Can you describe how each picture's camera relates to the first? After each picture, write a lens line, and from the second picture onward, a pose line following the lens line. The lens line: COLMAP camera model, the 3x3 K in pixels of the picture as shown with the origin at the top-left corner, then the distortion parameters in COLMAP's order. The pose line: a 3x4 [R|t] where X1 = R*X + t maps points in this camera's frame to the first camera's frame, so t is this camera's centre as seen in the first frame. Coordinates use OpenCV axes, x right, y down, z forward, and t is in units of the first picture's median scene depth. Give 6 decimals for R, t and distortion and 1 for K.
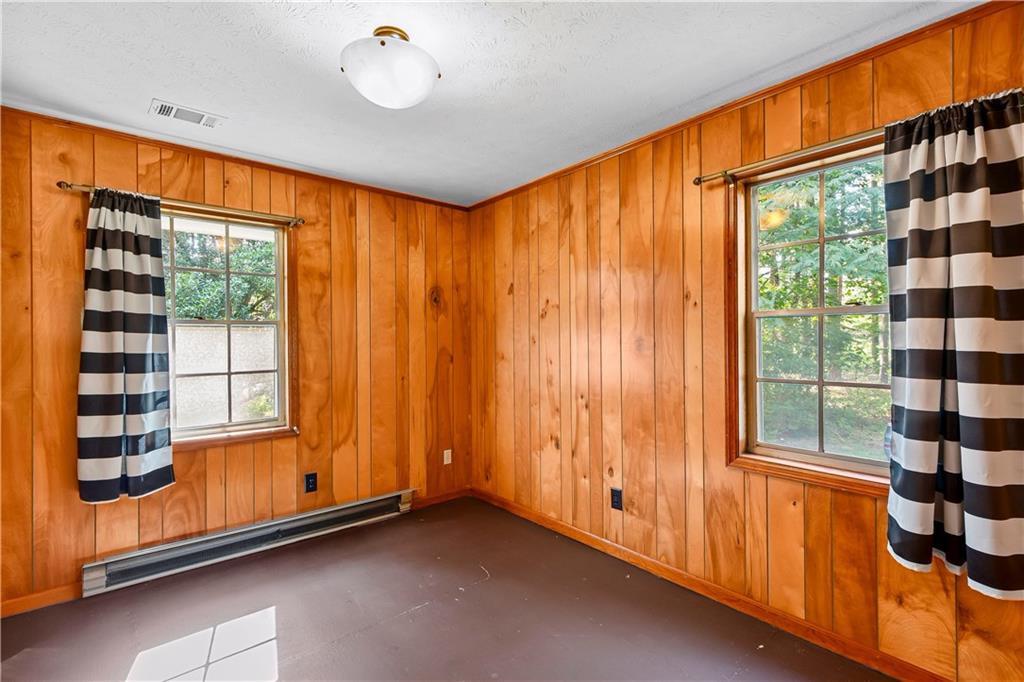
lens RADIAL K [[465.4, 0, 514.2], [0, 465.4, 344.3], [0, 0, 1]] dist [0.001332, 0.000566]
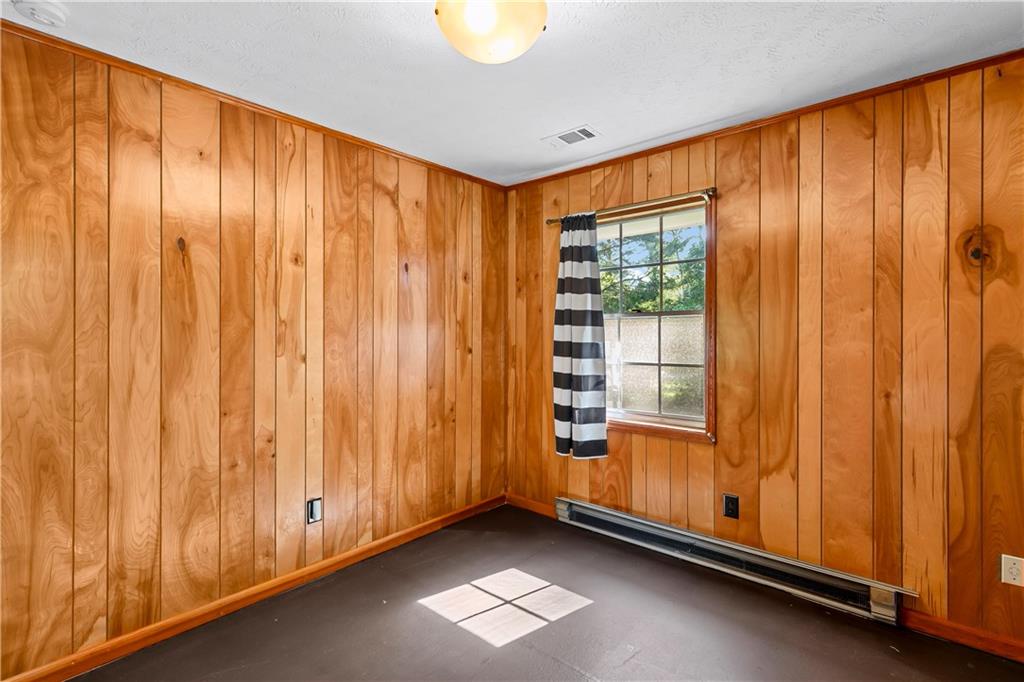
lens RADIAL K [[482.3, 0, 510.4], [0, 482.3, 333.9], [0, 0, 1]] dist [-0.000728, -0.000234]
pose [[0.147782, 0.004320, -0.989010, 0.351930], [-0.007192, 0.999969, 0.003293, -0.004513], [0.988994, 0.006626, 0.147809, 0.509335]]
